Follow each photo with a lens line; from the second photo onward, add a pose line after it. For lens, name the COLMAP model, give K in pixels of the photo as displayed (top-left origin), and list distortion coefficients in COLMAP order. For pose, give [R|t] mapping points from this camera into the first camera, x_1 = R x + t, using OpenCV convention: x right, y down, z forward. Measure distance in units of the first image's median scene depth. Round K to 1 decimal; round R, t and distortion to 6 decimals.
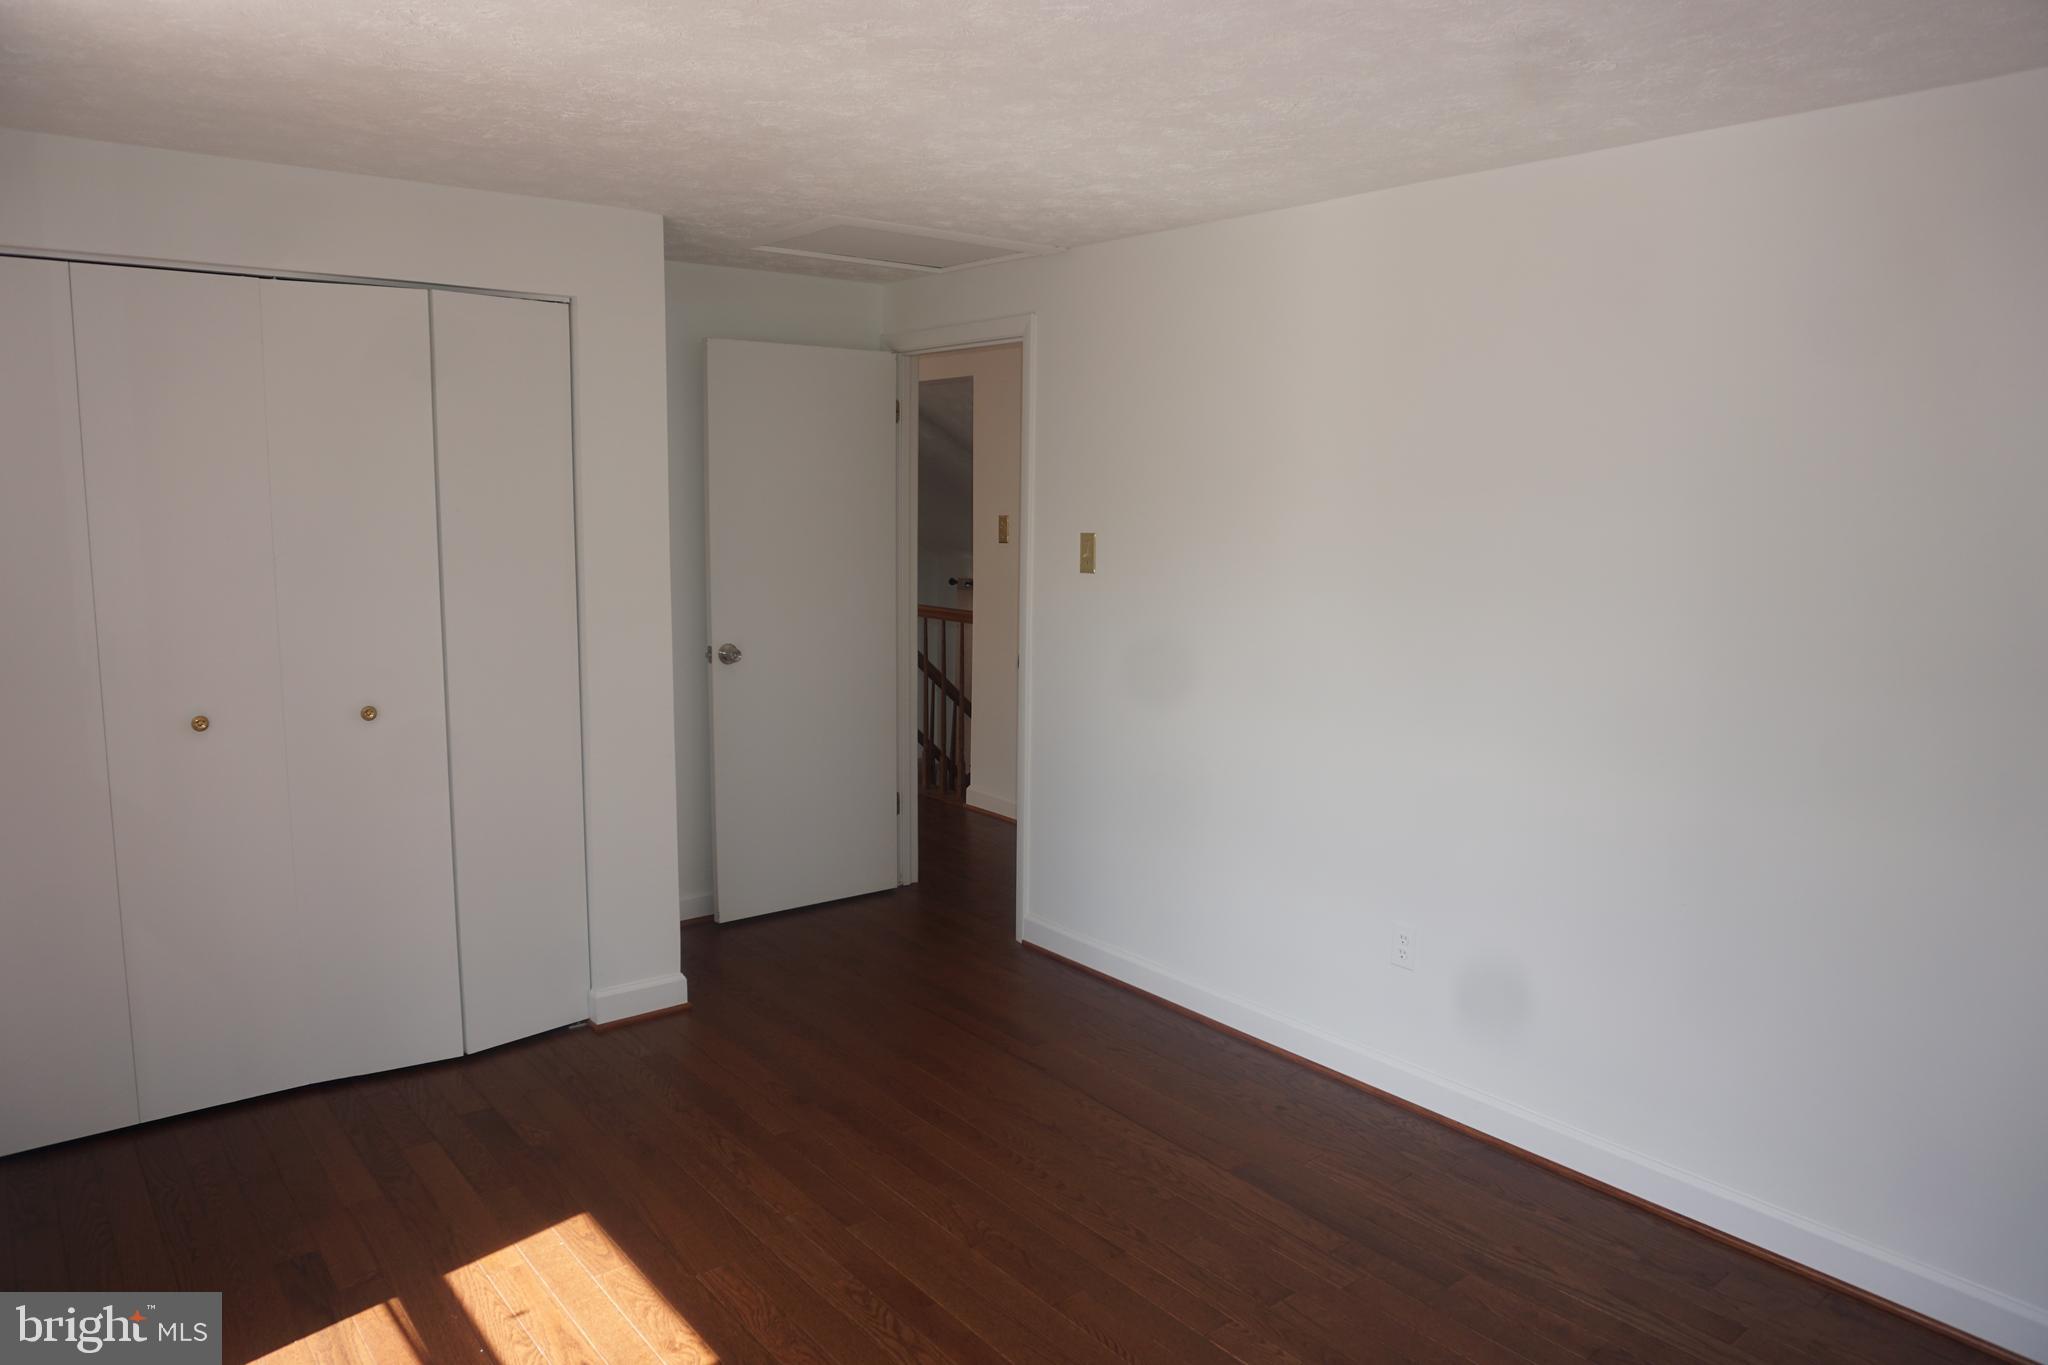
lens RADIAL K [[1353.8, 0, 1025.6], [0, 1353.8, 675.5], [0, 0, 1]] dist [-0.064171, 0.040034]
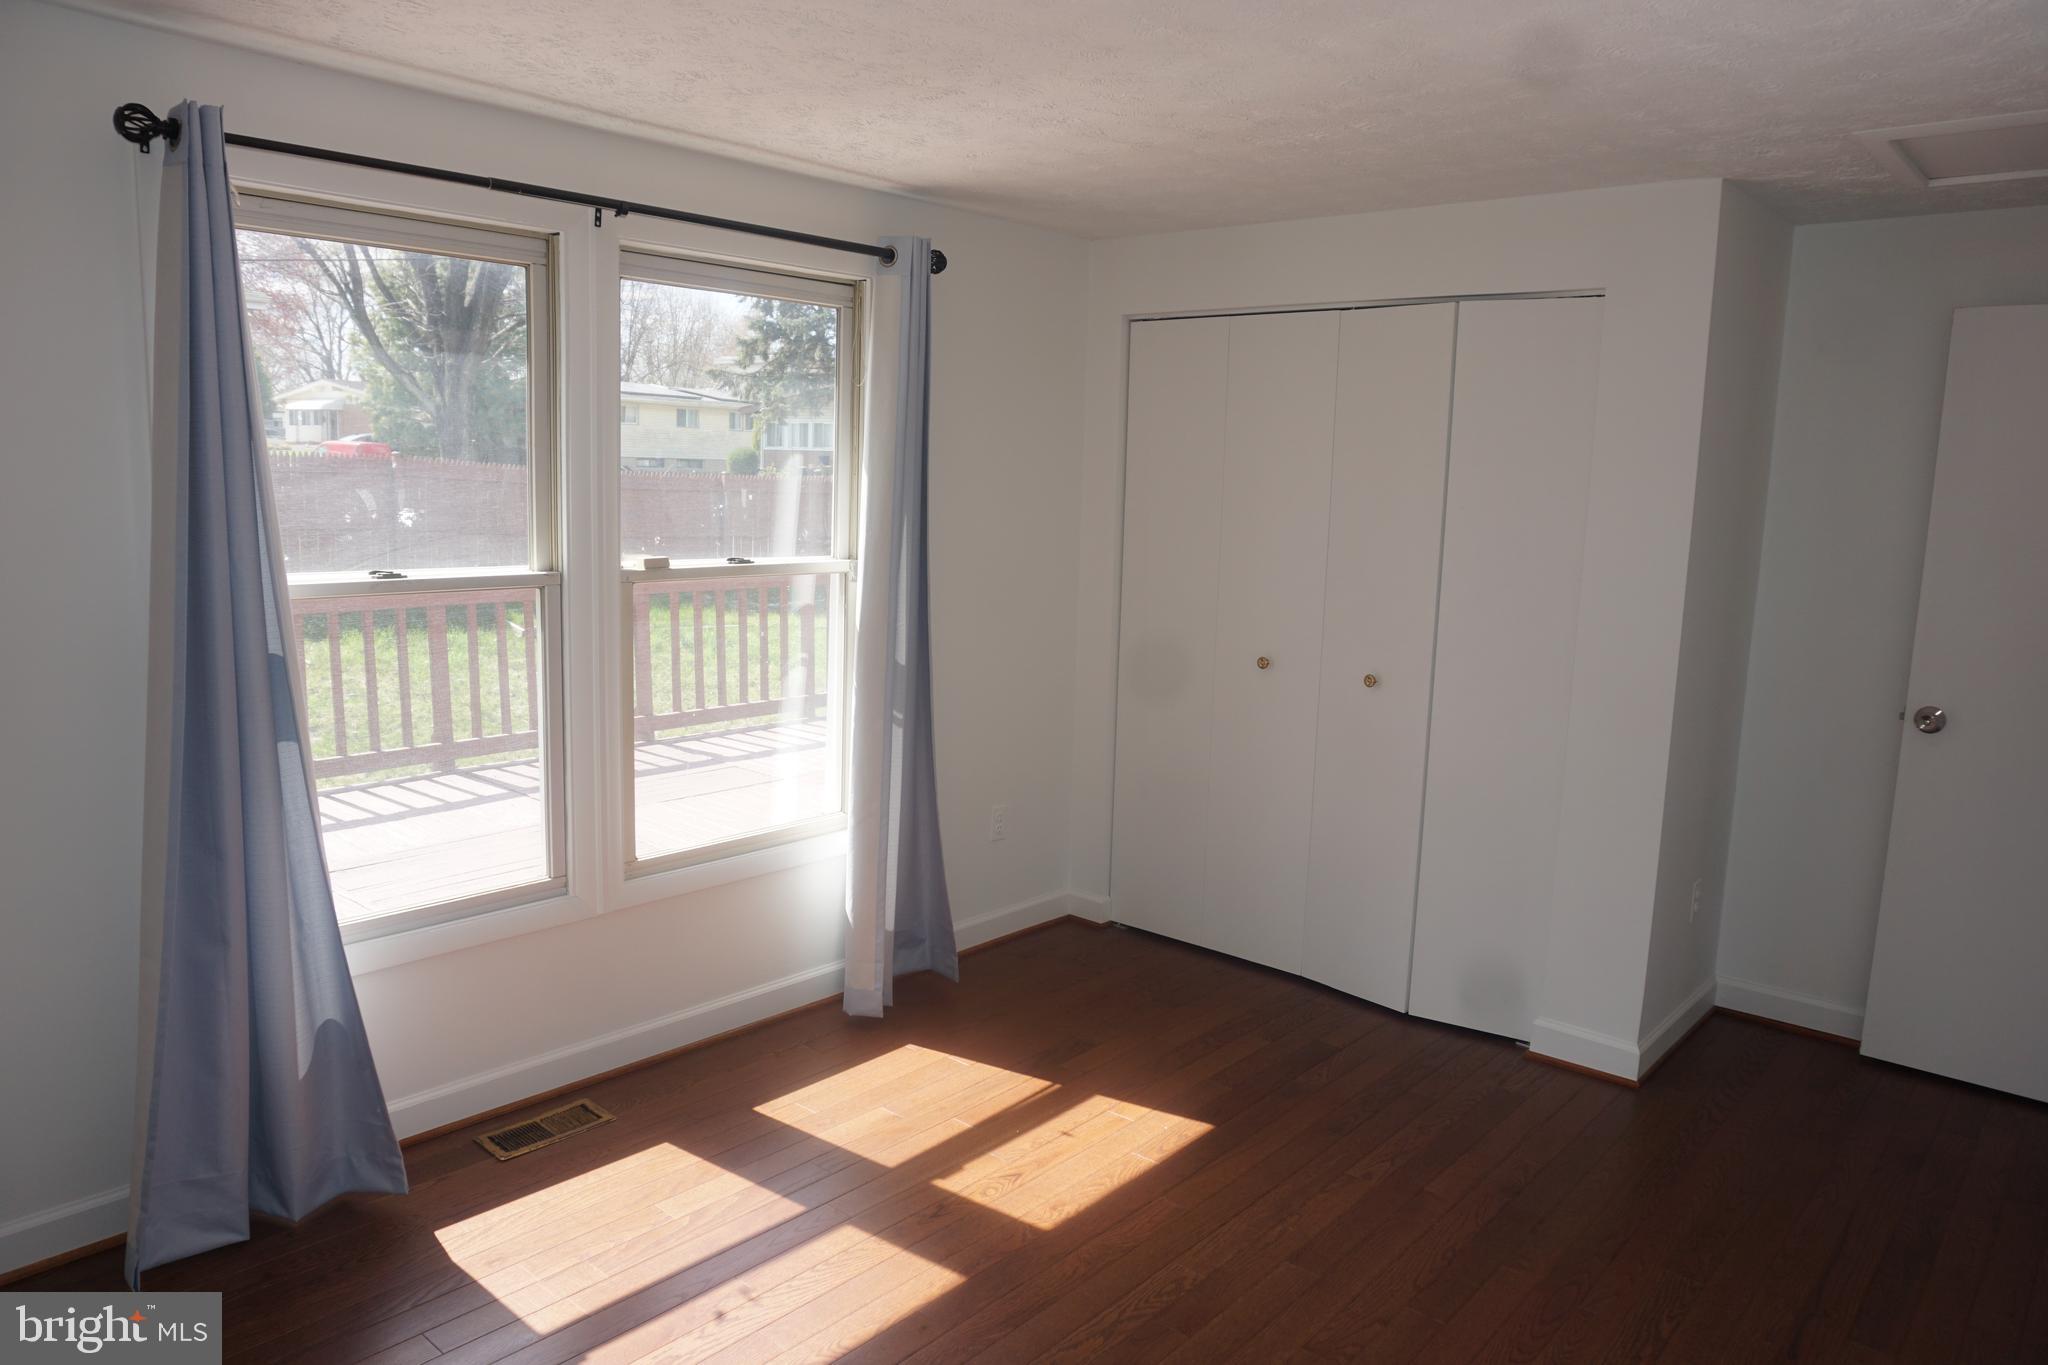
lens RADIAL K [[1353.8, 0, 1025.6], [0, 1353.8, 675.5], [0, 0, 1]] dist [-0.064171, 0.040034]
pose [[0.171298, 0.141827, -0.974957, 0.545235], [-0.162483, 0.980101, 0.114027, -0.055816], [0.971728, 0.138882, 0.190934, 0.458578]]
